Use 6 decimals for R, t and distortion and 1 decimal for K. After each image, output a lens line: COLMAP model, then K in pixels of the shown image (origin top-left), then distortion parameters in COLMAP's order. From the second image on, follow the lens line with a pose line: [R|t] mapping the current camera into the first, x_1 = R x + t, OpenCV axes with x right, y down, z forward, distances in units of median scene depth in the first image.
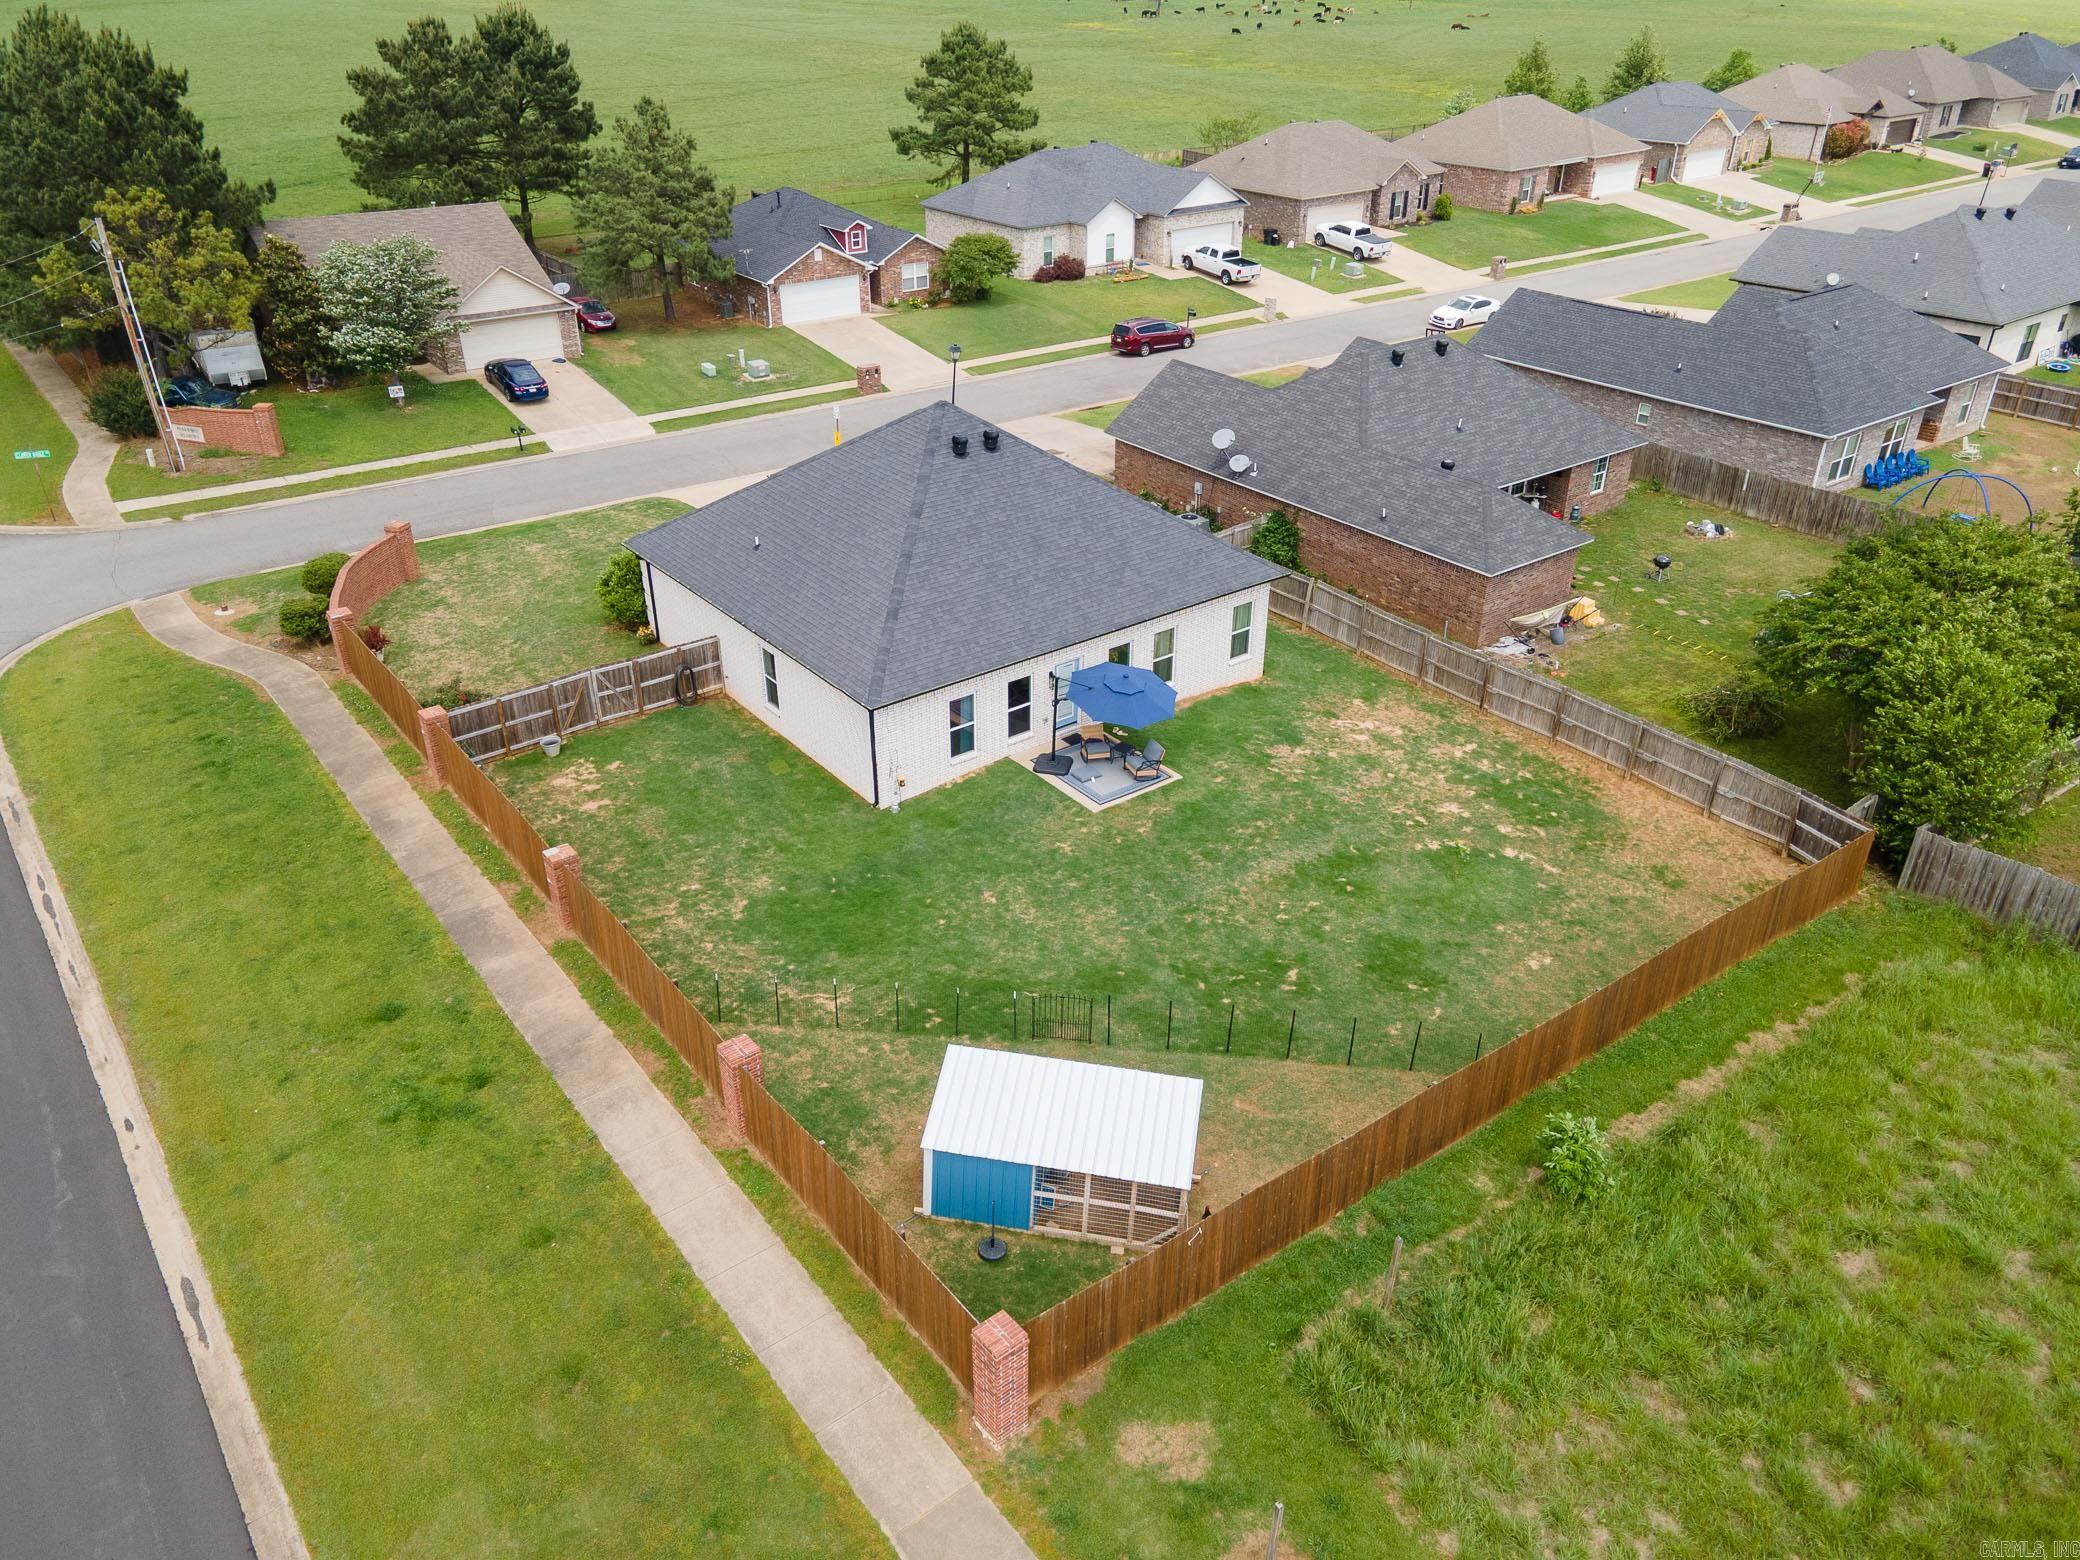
lens RADIAL K [[1513.7, 0, 1023.6], [0, 1513.7, 769.6], [0, 0, 1]] dist [0.027699, 0.033944]
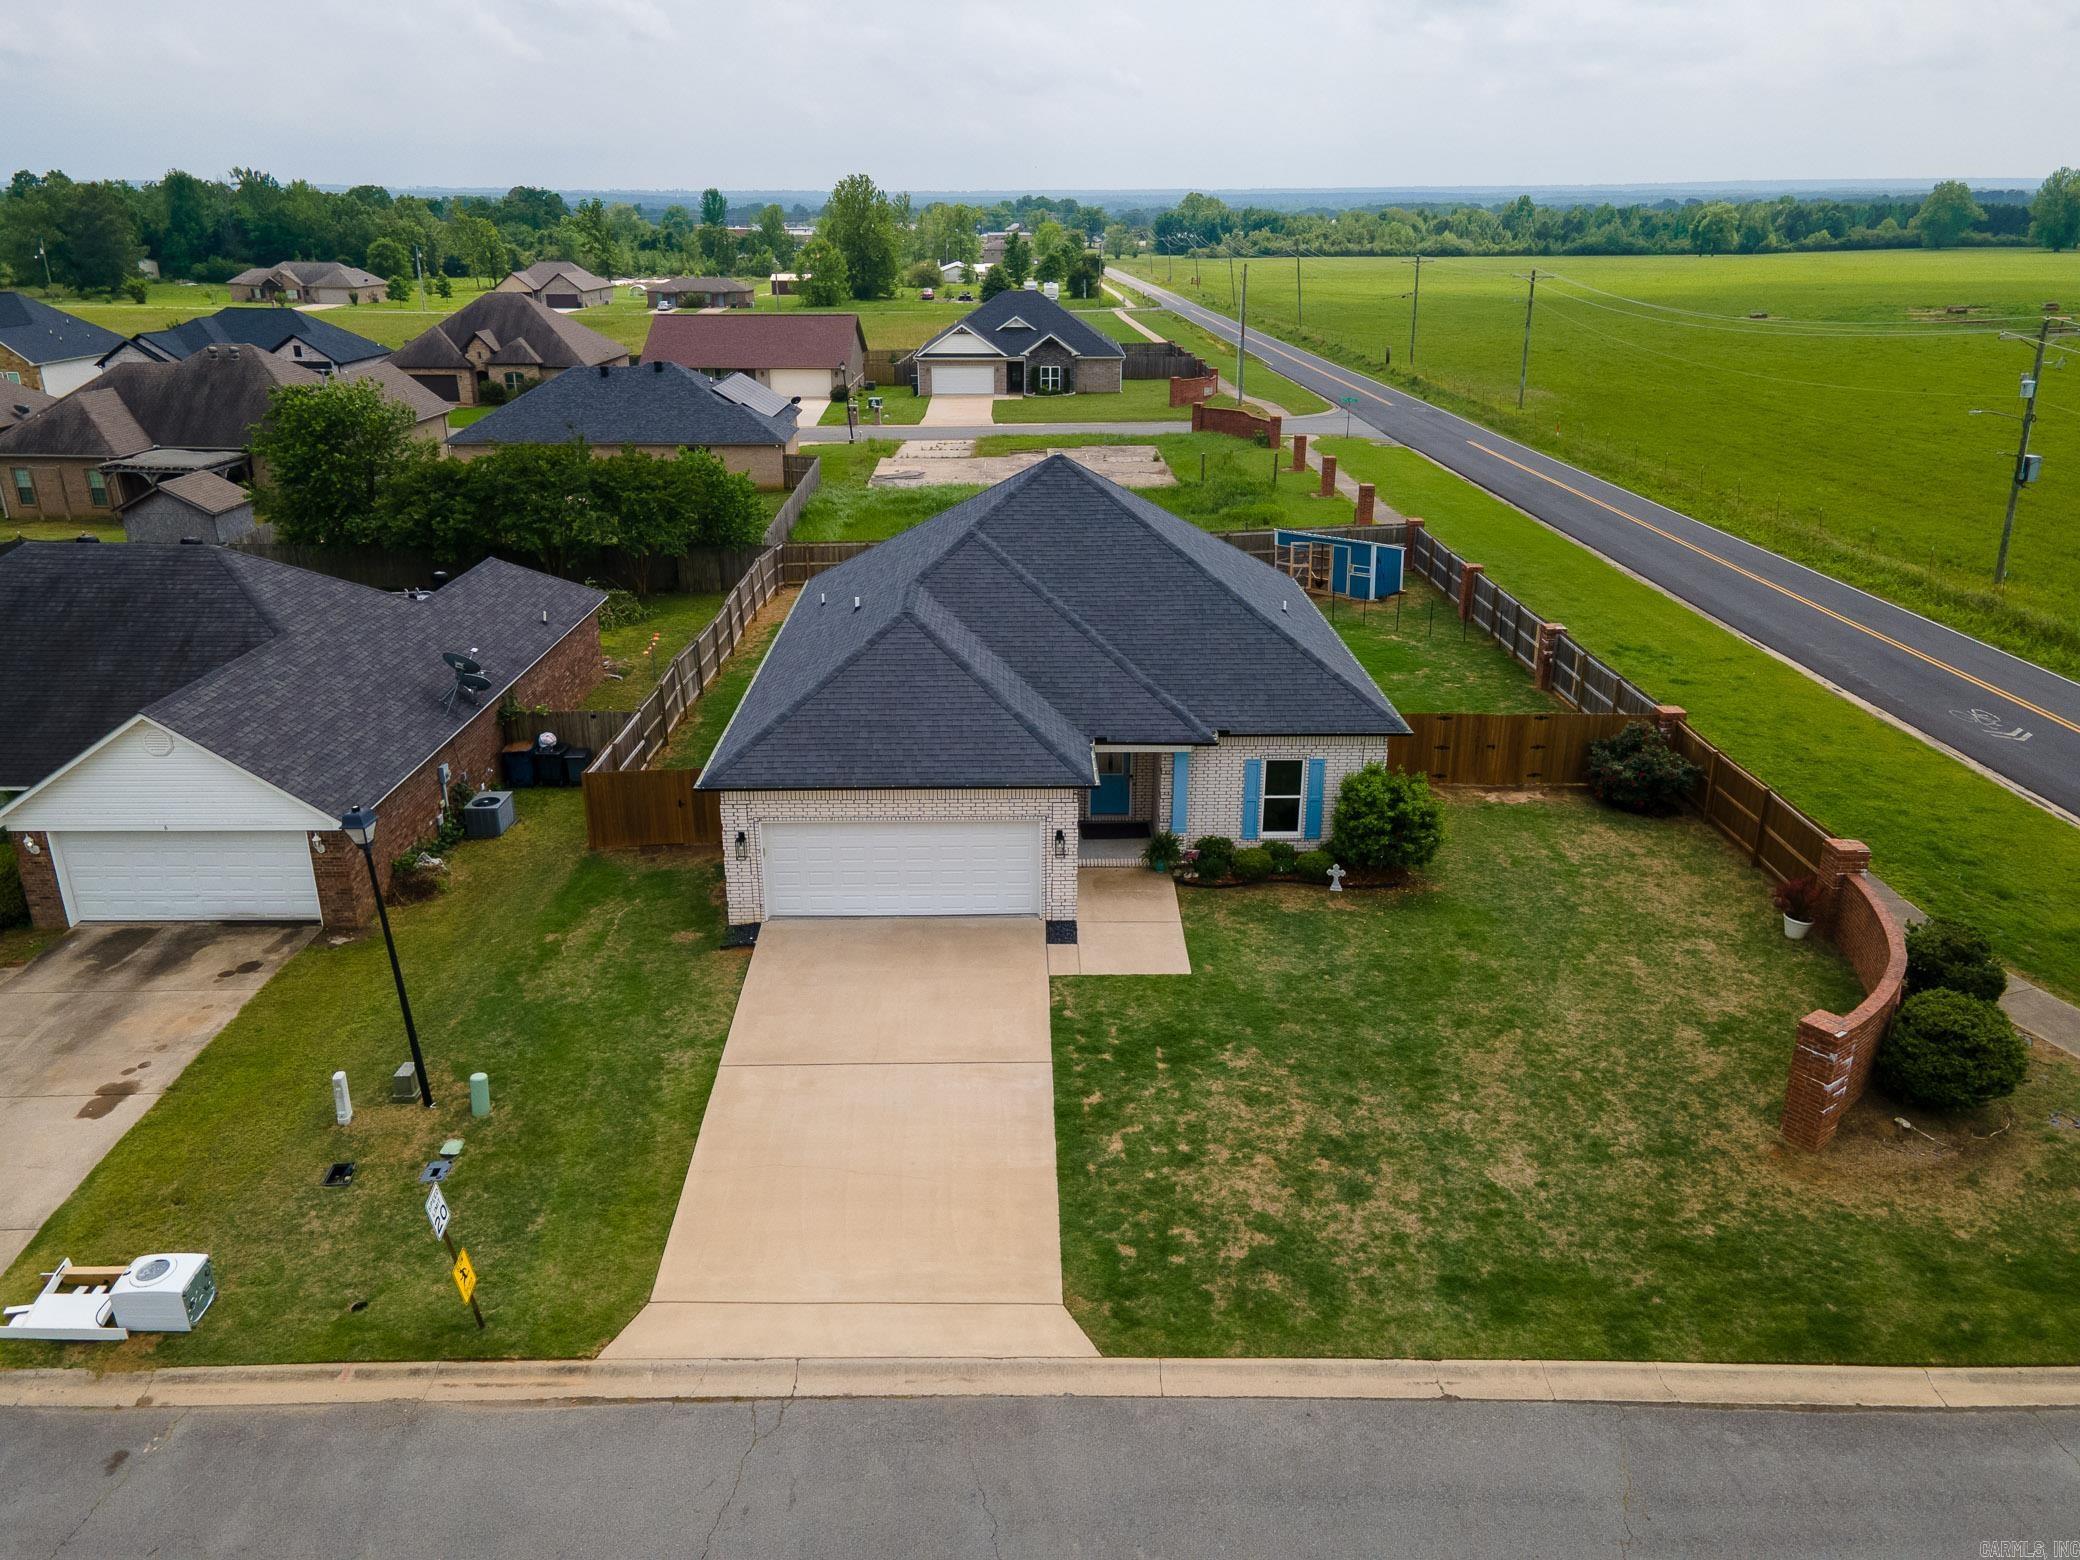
lens RADIAL K [[1513.7, 0, 1022.1], [0, 1513.7, 786.8], [0, 0, 1]] dist [0.027699, 0.033944]
pose [[-0.802905, -0.206260, 0.559286, -0.545066], [0.294274, 0.678791, 0.672789, -0.686474], [-0.518408, 0.704769, -0.484308, 1.535887]]
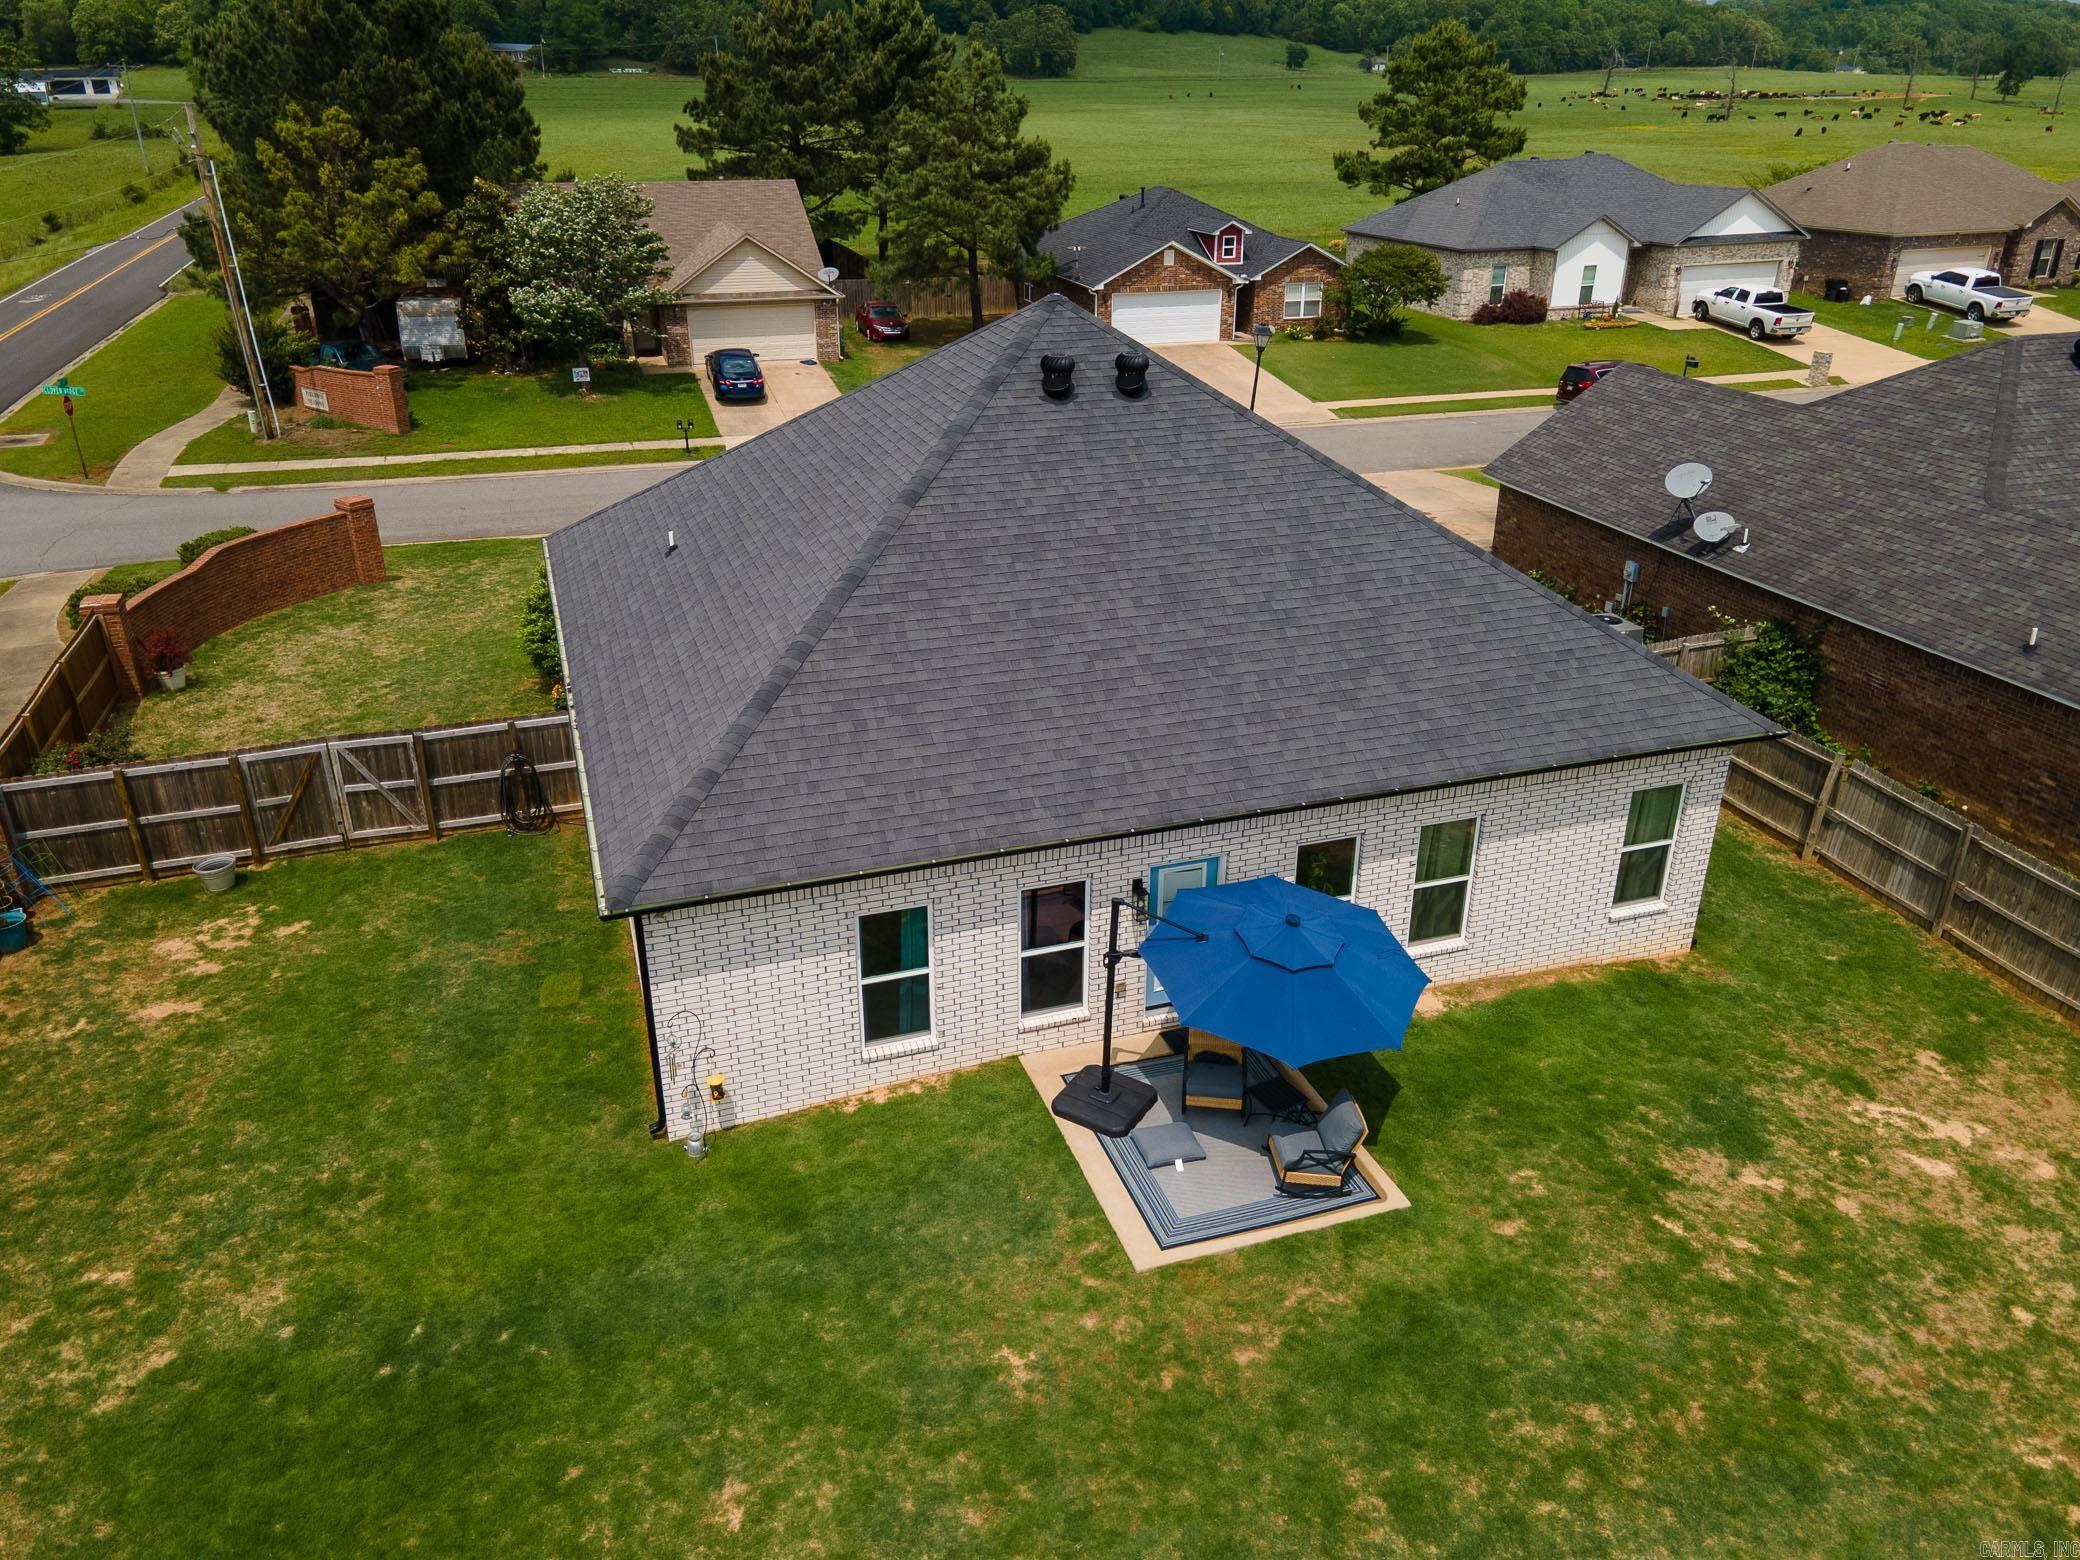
lens RADIAL K [[1513.7, 0, 1028.7], [0, 1513.7, 771.7], [0, 0, 1]] dist [0.027699, 0.033944]
pose [[0.947778, 0.135071, -0.288917, 0.100222], [-0.157520, 0.985938, -0.055801, -0.061249], [0.277317, 0.098397, 0.955727, 0.534954]]
